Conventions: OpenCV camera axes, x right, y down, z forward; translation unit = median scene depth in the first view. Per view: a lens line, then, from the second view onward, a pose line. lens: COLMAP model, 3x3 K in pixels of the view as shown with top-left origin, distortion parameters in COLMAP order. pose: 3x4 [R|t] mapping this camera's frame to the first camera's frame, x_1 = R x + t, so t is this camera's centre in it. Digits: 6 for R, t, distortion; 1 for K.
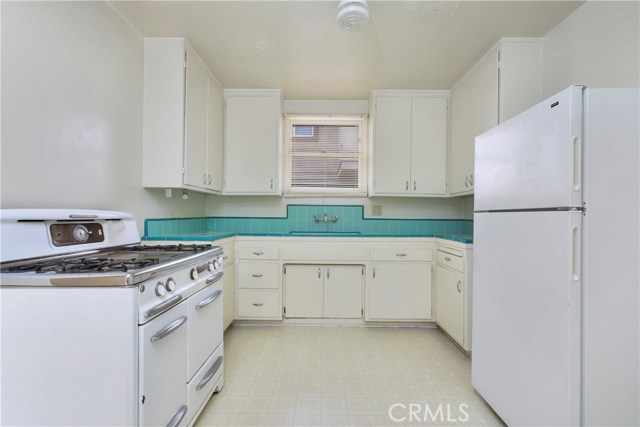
lens RADIAL K [[287.2, 0, 321.3], [0, 287.2, 213.9], [0, 0, 1]] dist [-0.007064, 0.003053]
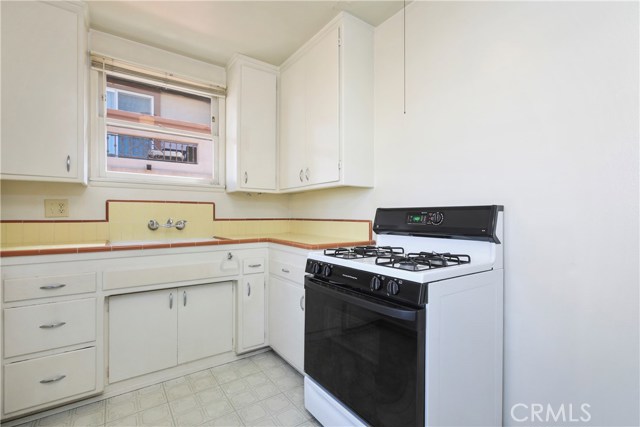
lens RADIAL K [[292.4, 0, 320.4], [0, 292.4, 217.4], [0, 0, 1]] dist [-0.004730, -0.000176]
pose [[0.804261, -0.014394, 0.594102, -0.128142], [0.006560, 0.999861, 0.015344, 0.000391], [-0.594240, -0.008444, 0.804243, 0.239623]]
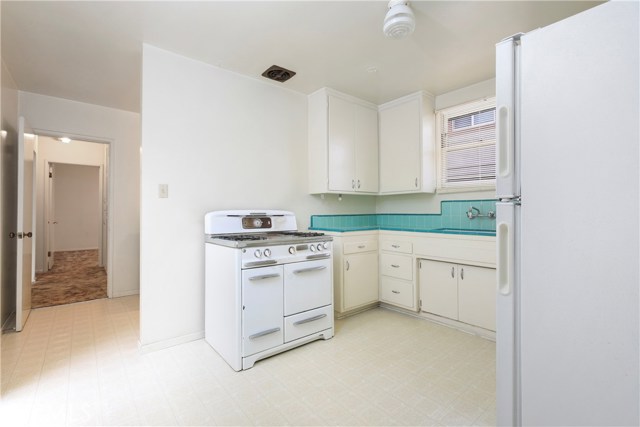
lens RADIAL K [[287.2, 0, 319.2], [0, 287.2, 208.7], [0, 0, 1]] dist [-0.007064, 0.003053]
pose [[0.651019, -0.018523, -0.758836, 0.428439], [0.011647, 0.999828, -0.014413, 0.003923], [0.758972, 0.000545, 0.651123, 0.045468]]
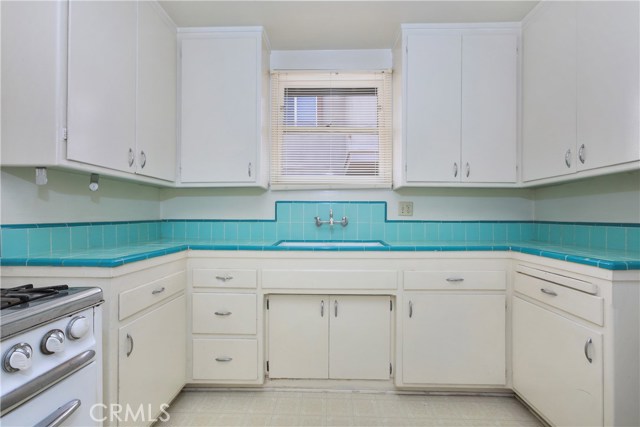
lens RADIAL K [[287.2, 0, 320.8], [0, 287.2, 214.7], [0, 0, 1]] dist [-0.007064, 0.003053]
pose [[0.999843, -0.006058, -0.016664, 0.002173], [0.006039, 0.999981, -0.001190, 0.002114], [0.016671, 0.001089, 0.999860, 0.371993]]
